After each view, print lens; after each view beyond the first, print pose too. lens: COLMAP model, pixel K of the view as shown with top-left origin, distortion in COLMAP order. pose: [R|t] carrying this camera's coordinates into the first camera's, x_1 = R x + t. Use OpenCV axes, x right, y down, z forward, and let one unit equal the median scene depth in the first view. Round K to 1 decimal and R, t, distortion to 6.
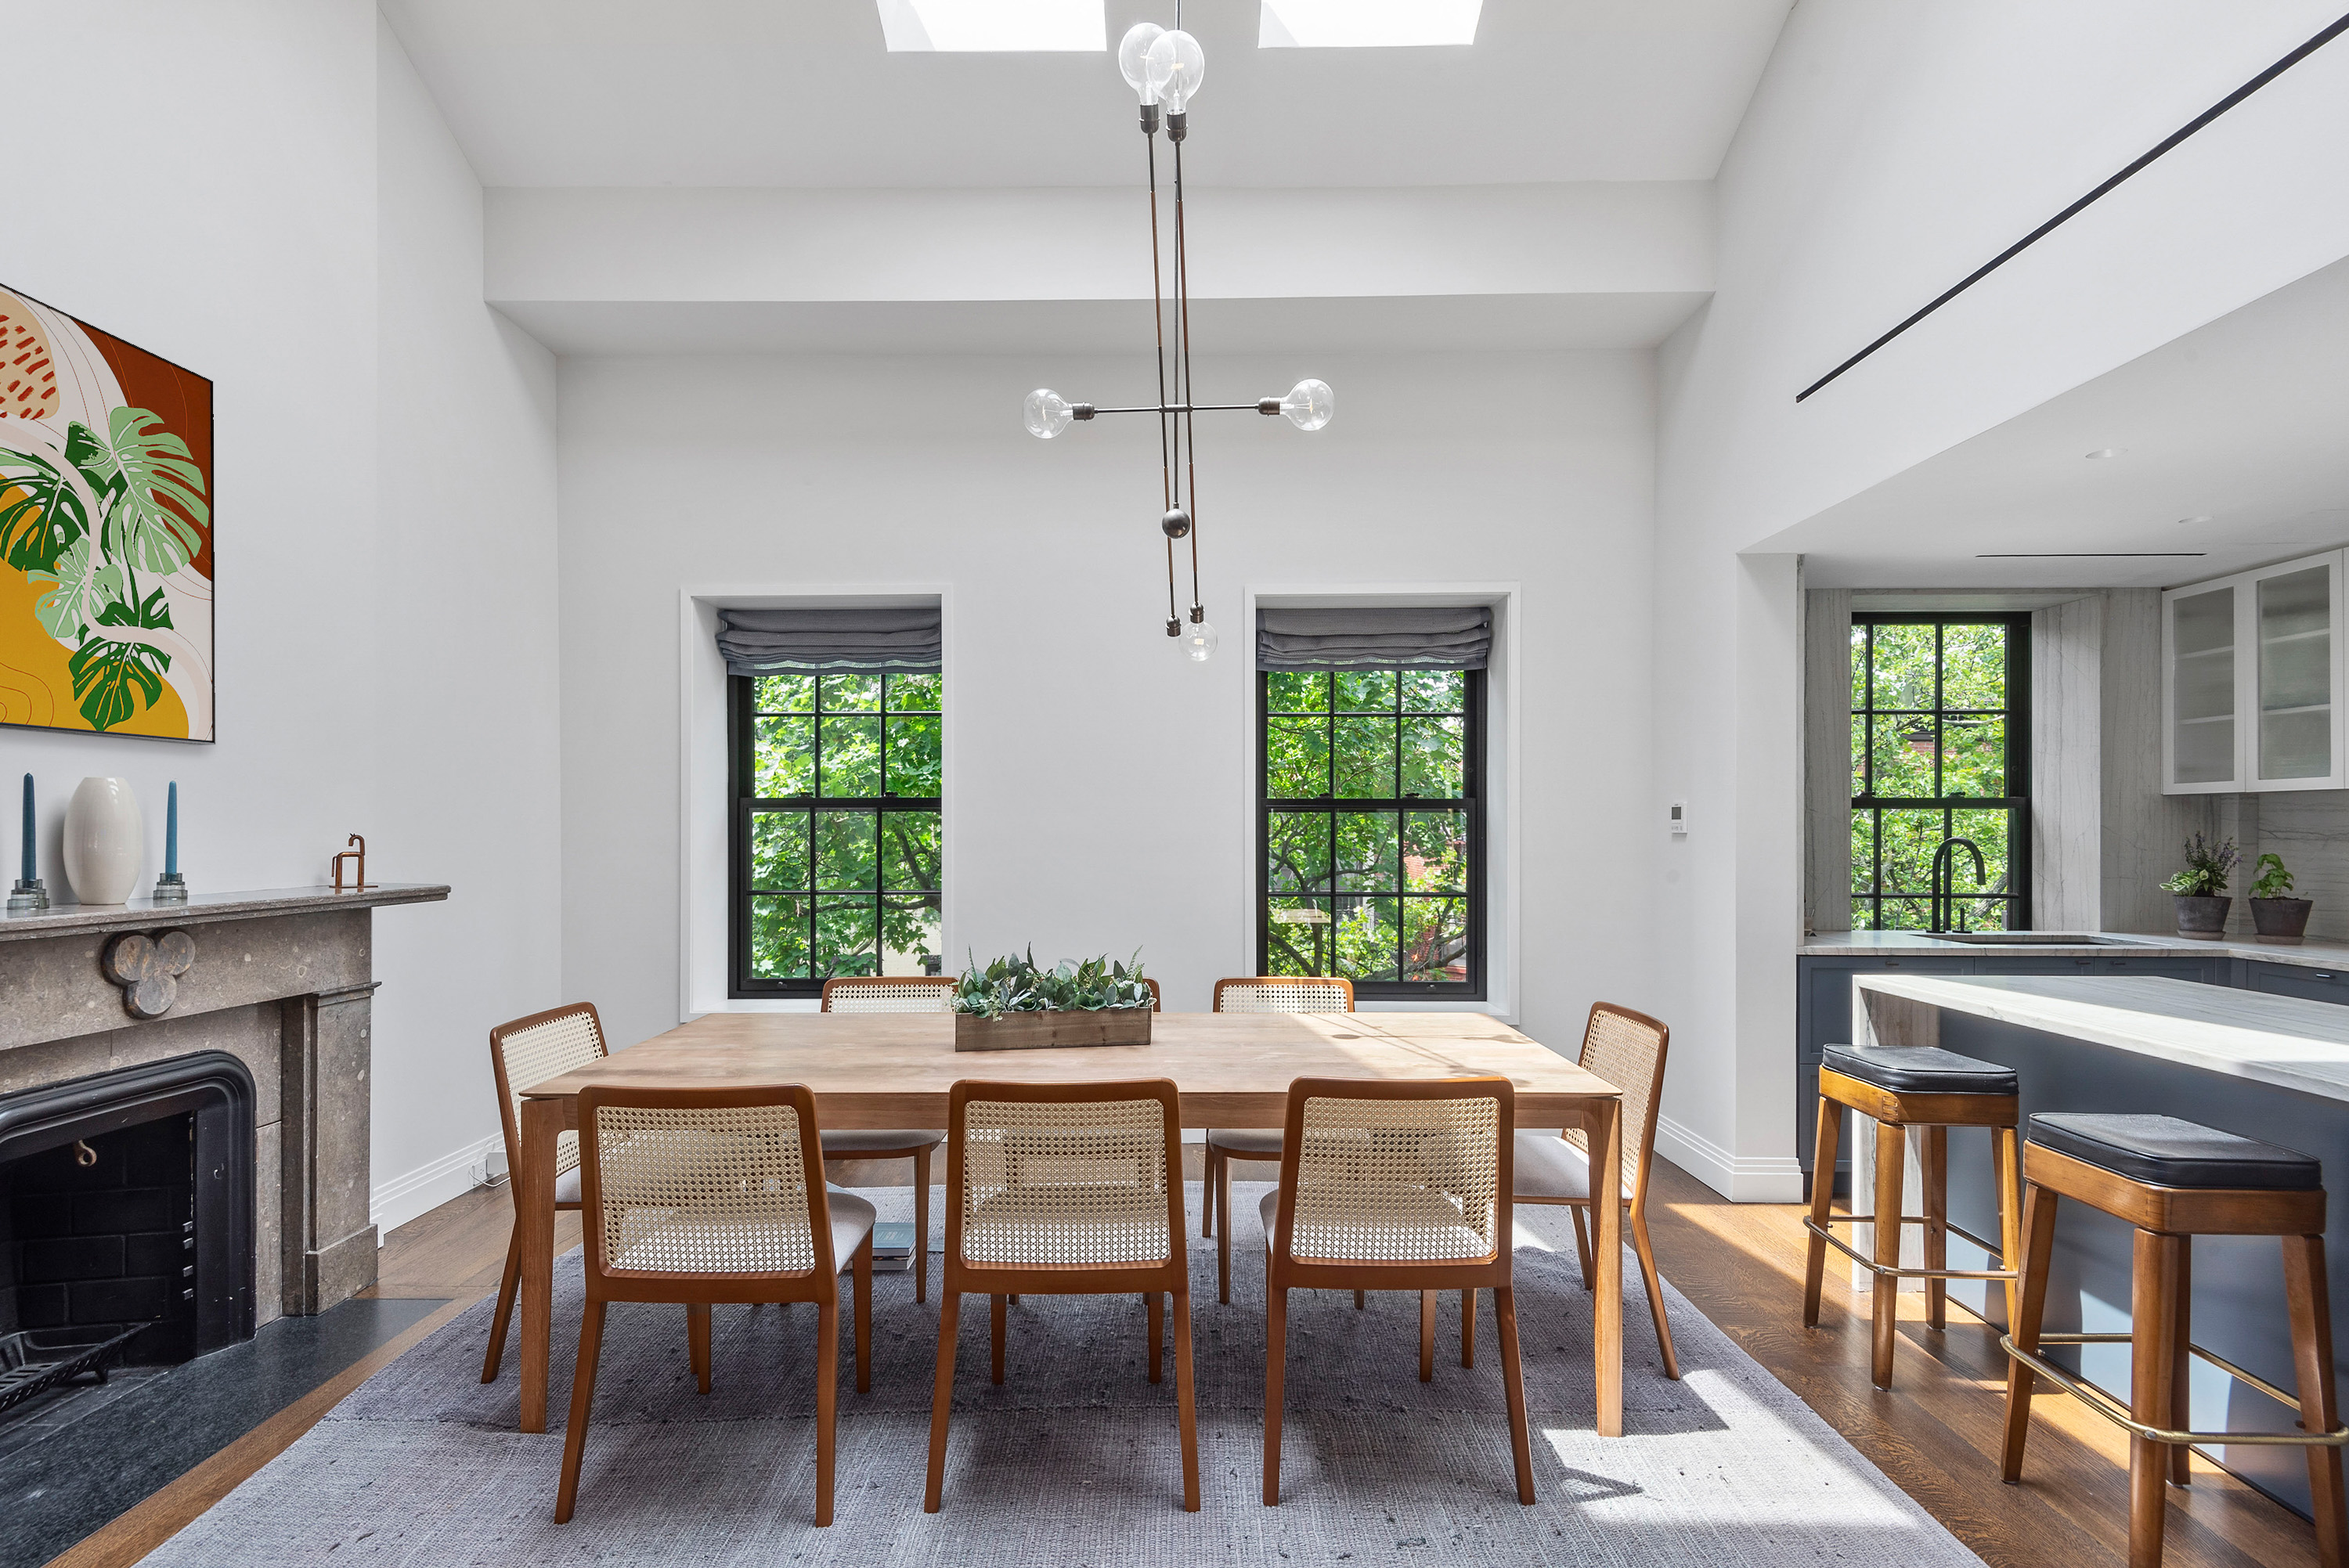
lens RADIAL K [[1084.4, 0, 1174.5], [0, 1084.4, 784.0], [0, 0, 1]] dist [-0.057355, 0.000088]
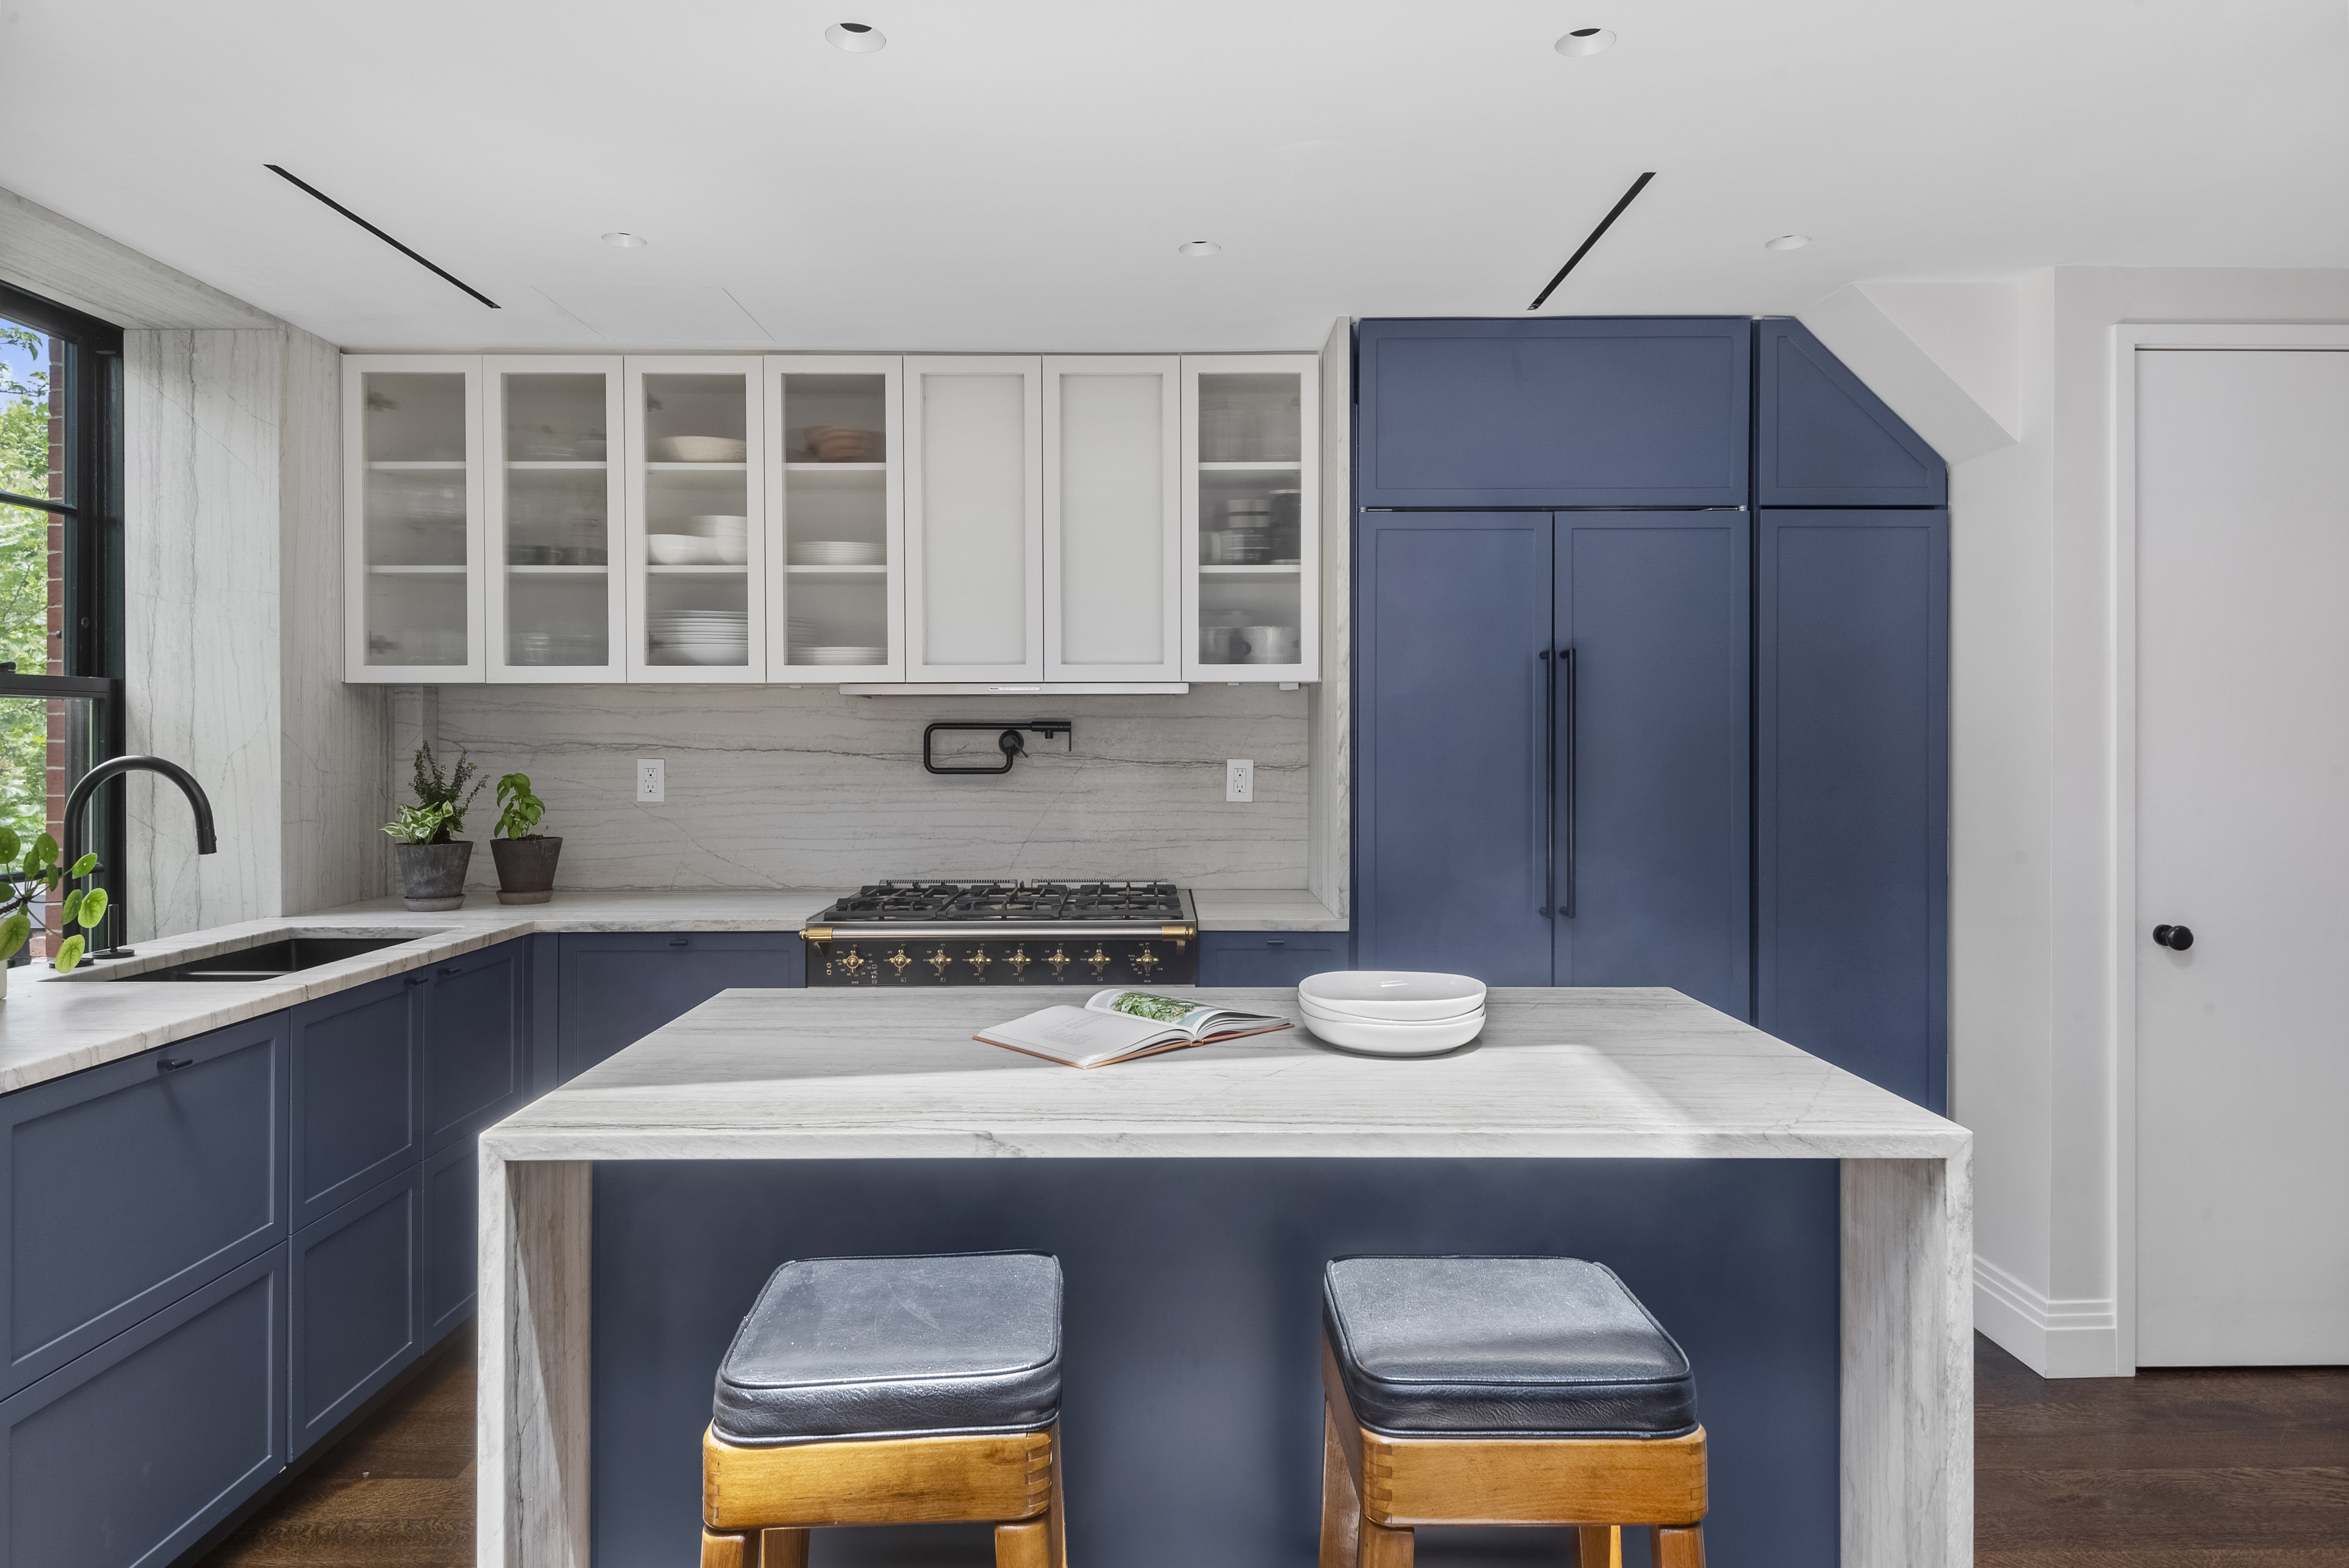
lens RADIAL K [[1413.0, 0, 1169.8], [0, 1413.0, 750.9], [0, 0, 1]] dist [0.004756, 0.000270]
pose [[-0.039868, -0.015344, 0.999087, 0.154989], [-0.043741, 0.998950, 0.013596, 0.031799], [-0.998247, -0.043159, -0.040497, 0.950335]]
